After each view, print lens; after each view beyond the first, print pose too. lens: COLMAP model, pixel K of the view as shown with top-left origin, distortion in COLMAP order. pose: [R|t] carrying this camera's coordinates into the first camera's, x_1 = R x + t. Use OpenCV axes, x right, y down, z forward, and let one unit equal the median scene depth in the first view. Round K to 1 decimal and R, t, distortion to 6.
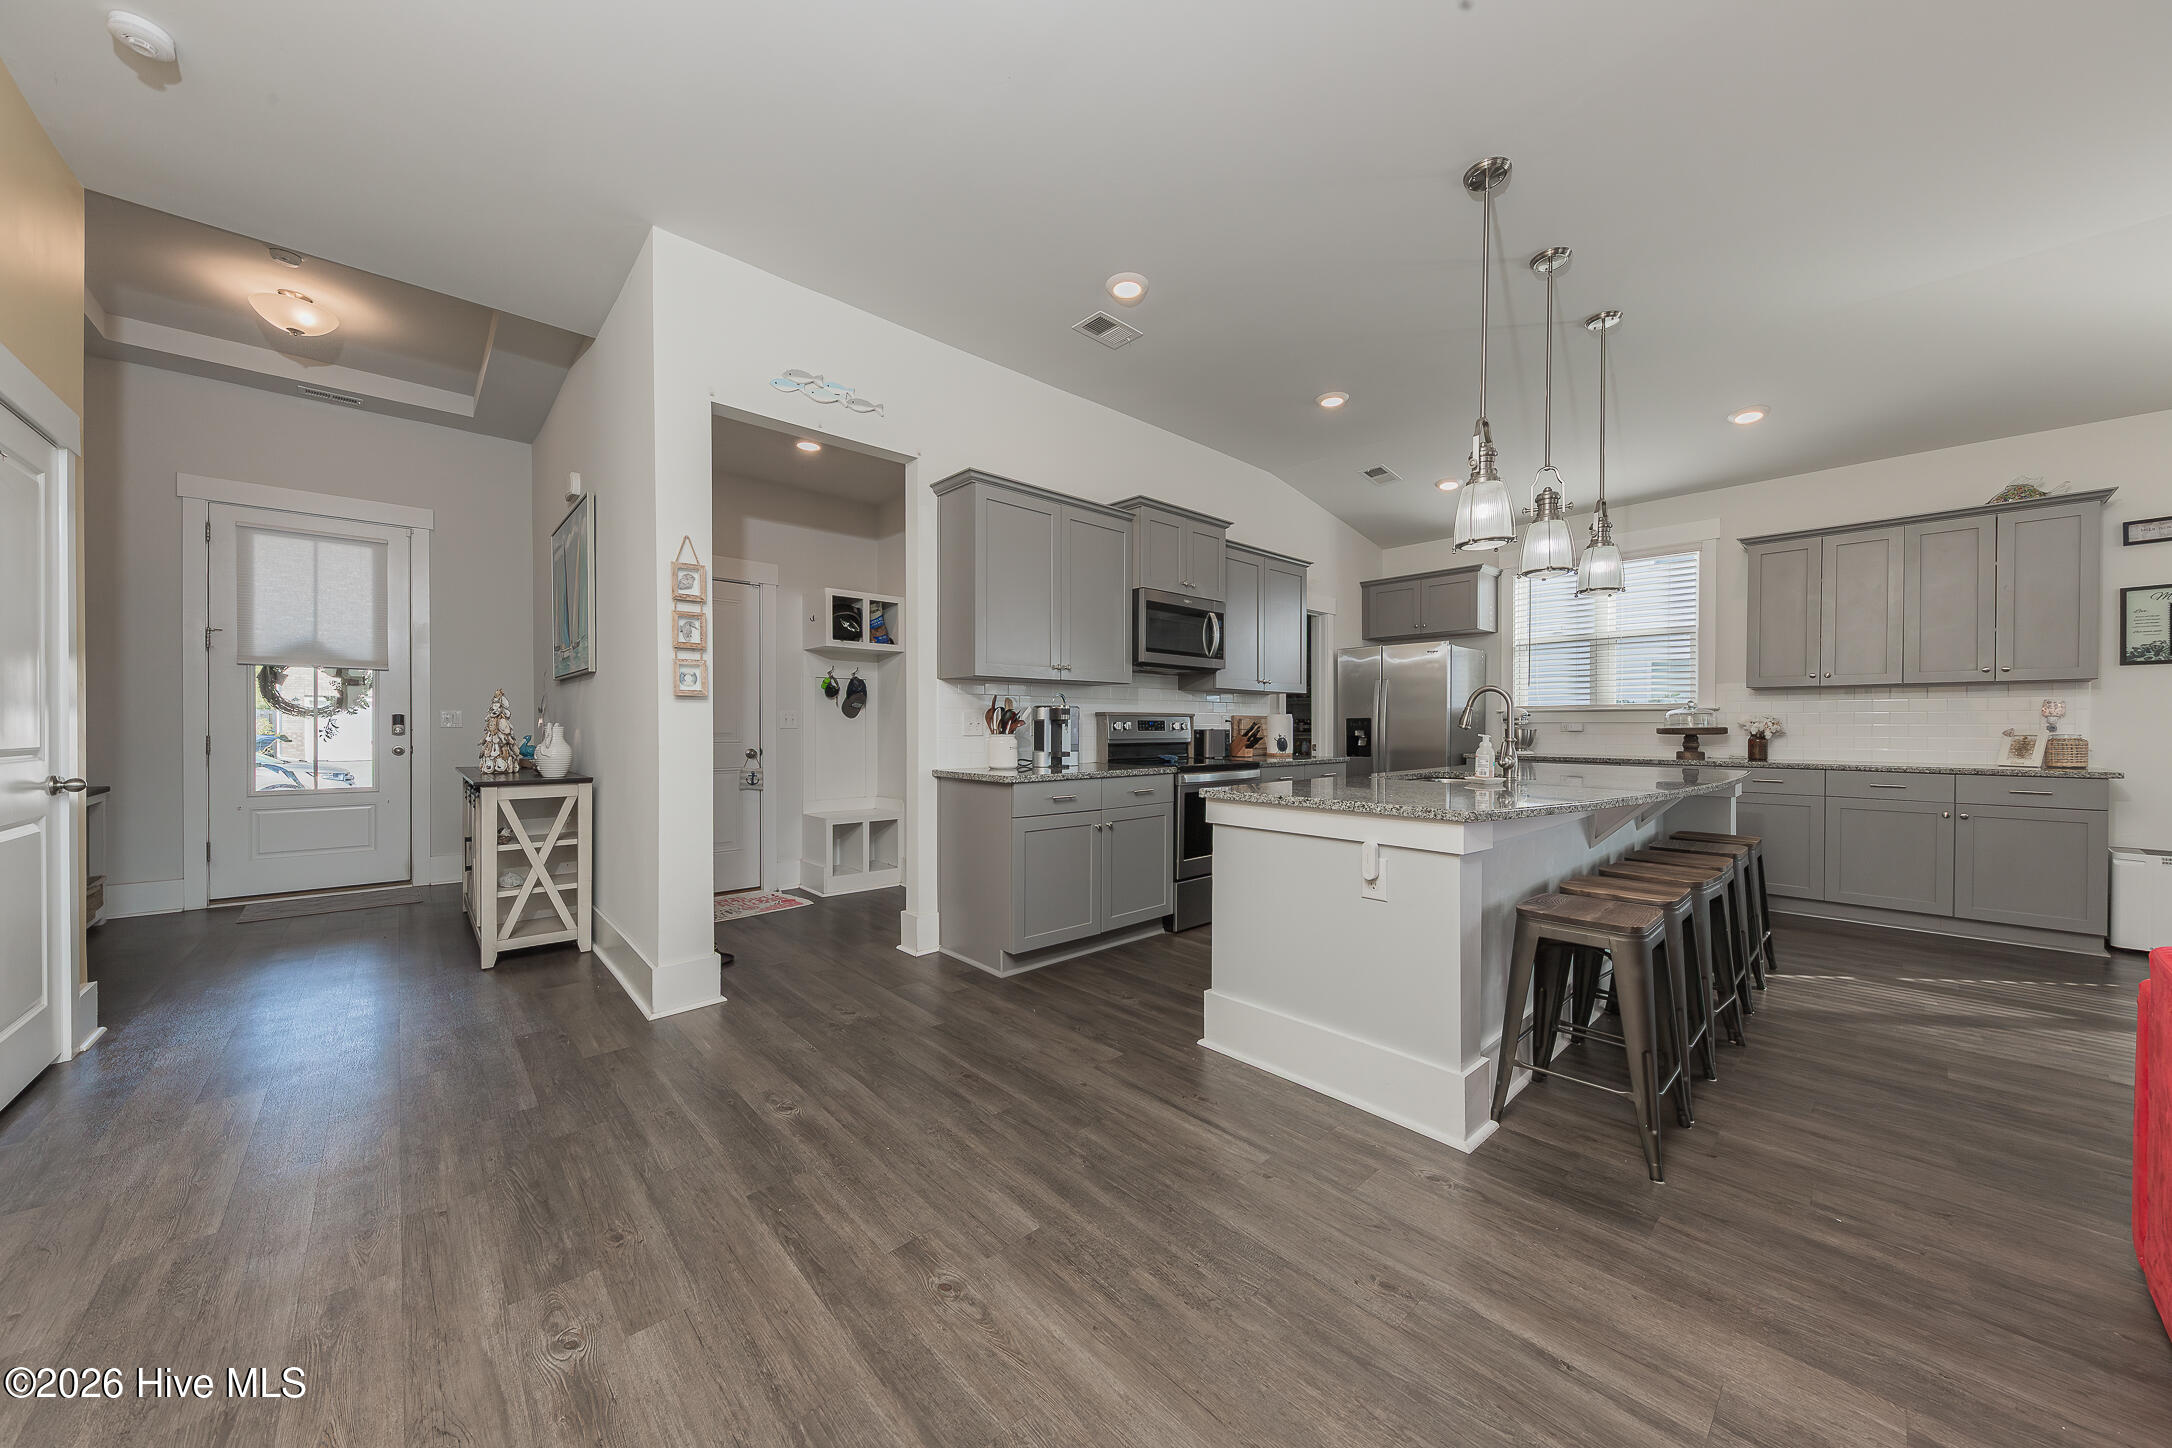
lens RADIAL K [[748.3, 0, 1084.9], [0, 748.3, 729.1], [0, 0, 1]] dist [0.011739, -0.004525]
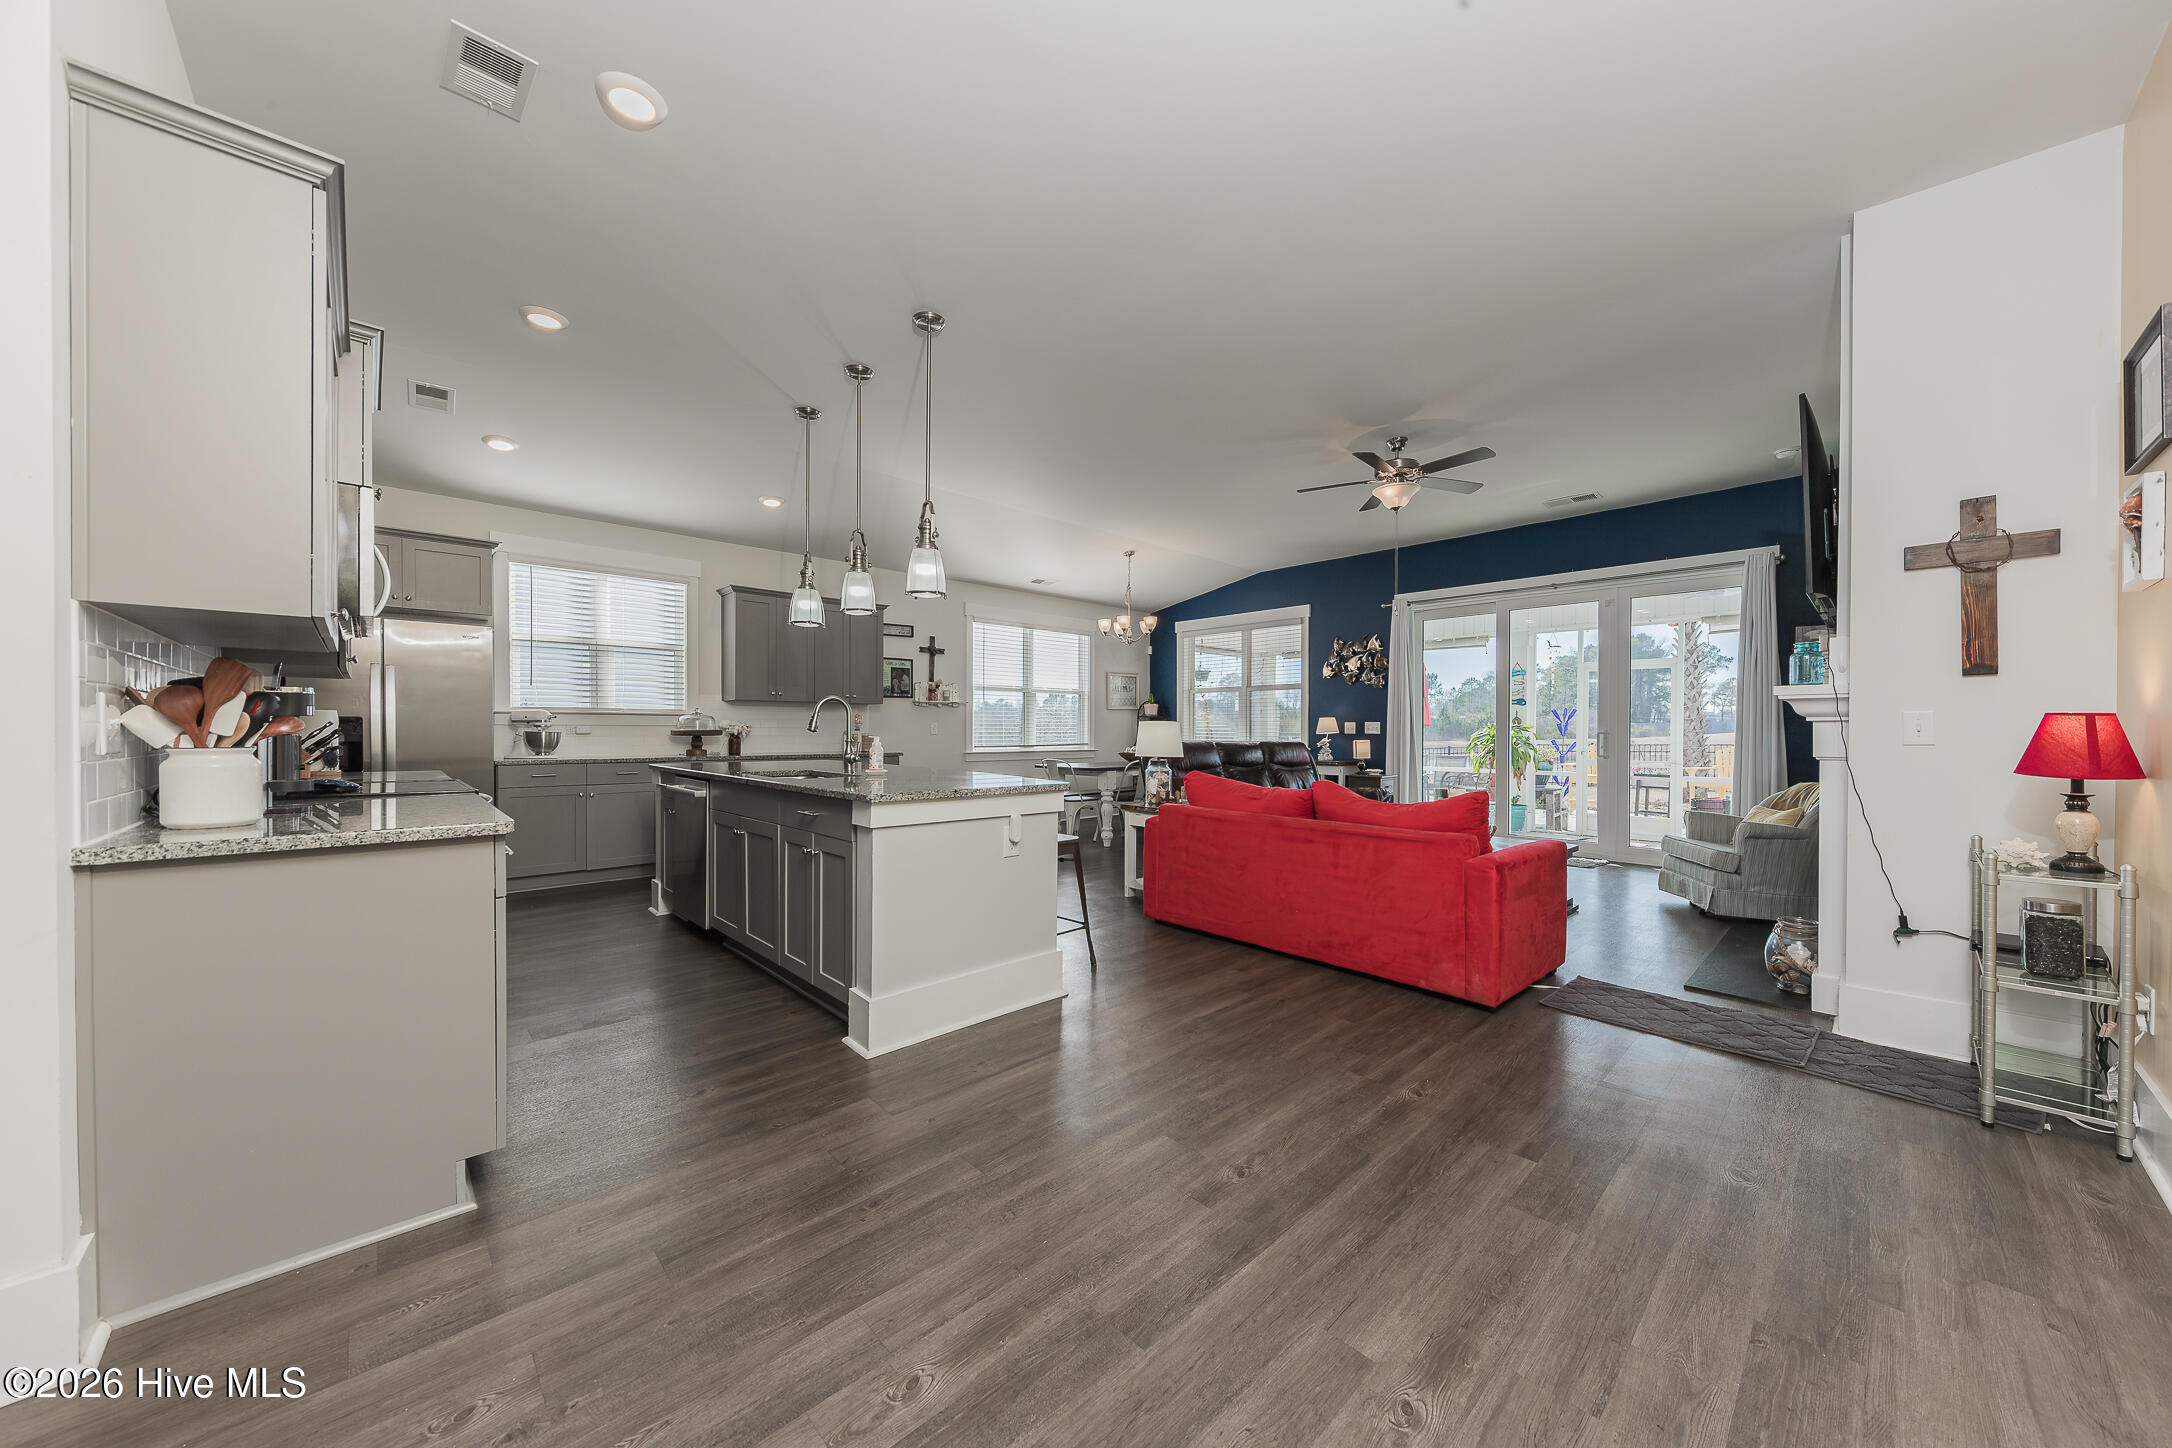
lens RADIAL K [[758.7, 0, 1097.2], [0, 758.7, 733.7], [0, 0, 1]] dist [0.011356, -0.004541]
pose [[-0.032716, -0.006202, 0.999445, -0.551021], [0.002961, 0.999976, 0.006302, -0.002194], [-0.999460, 0.003166, -0.032696, 0.486857]]
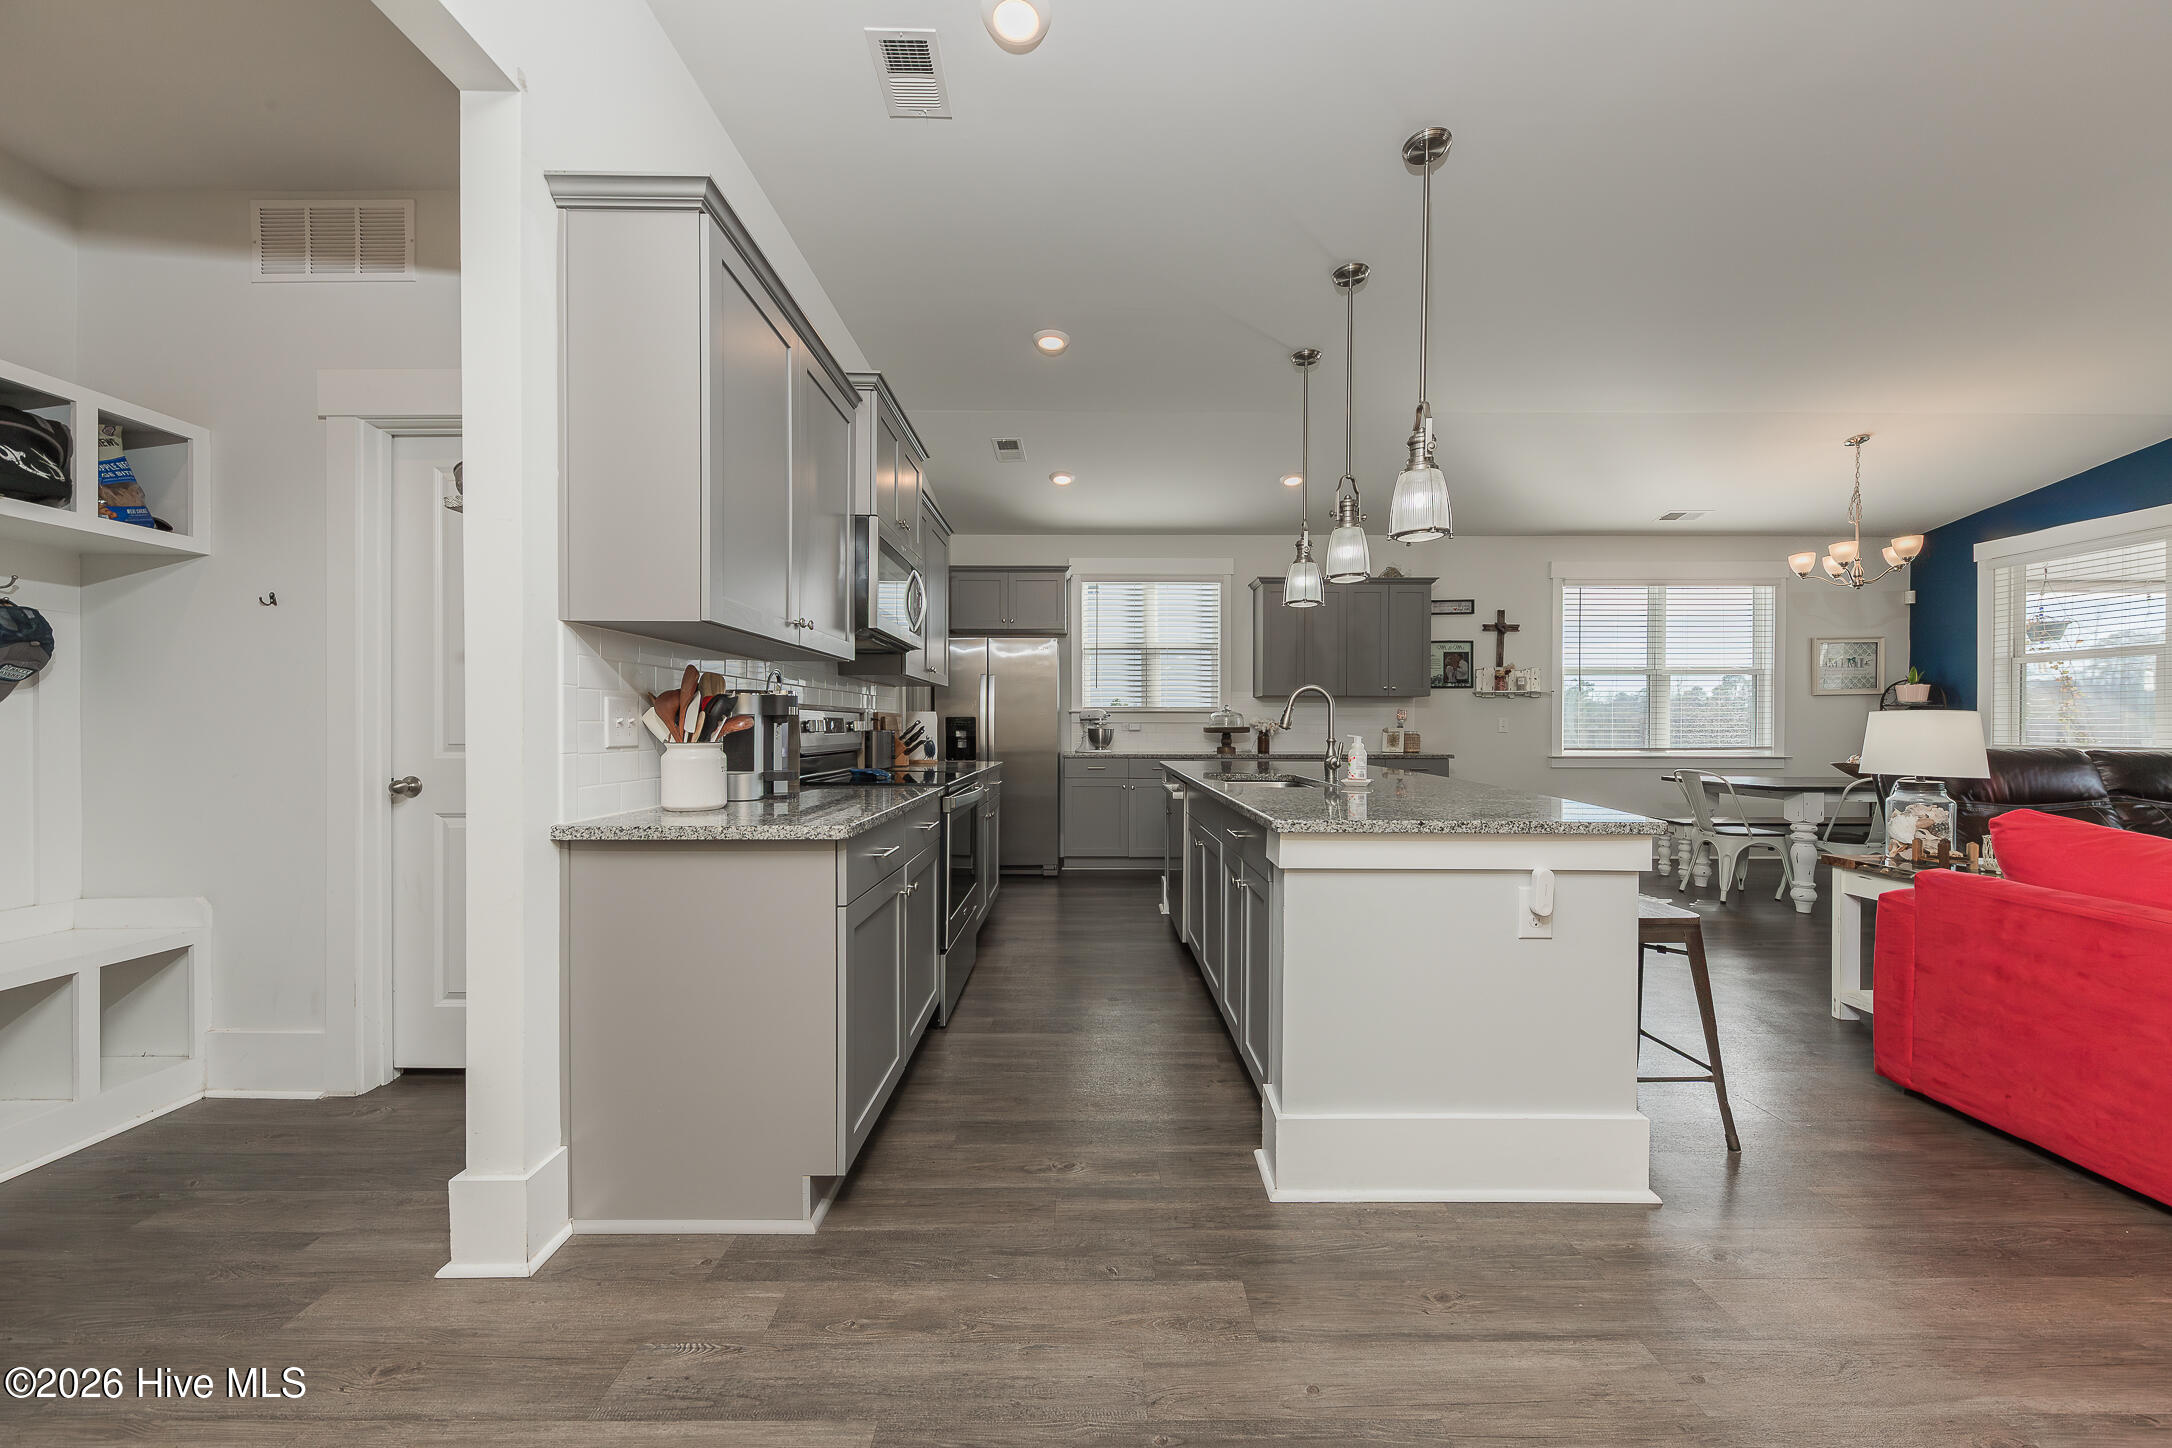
lens RADIAL K [[748.3, 0, 1084.9], [0, 748.3, 729.1], [0, 0, 1]] dist [0.011739, -0.004525]
pose [[0.670269, -0.003636, 0.742109, -0.301370], [0.003852, 0.999992, 0.001421, -0.001841], [-0.742108, 0.001906, 0.670278, 0.446195]]
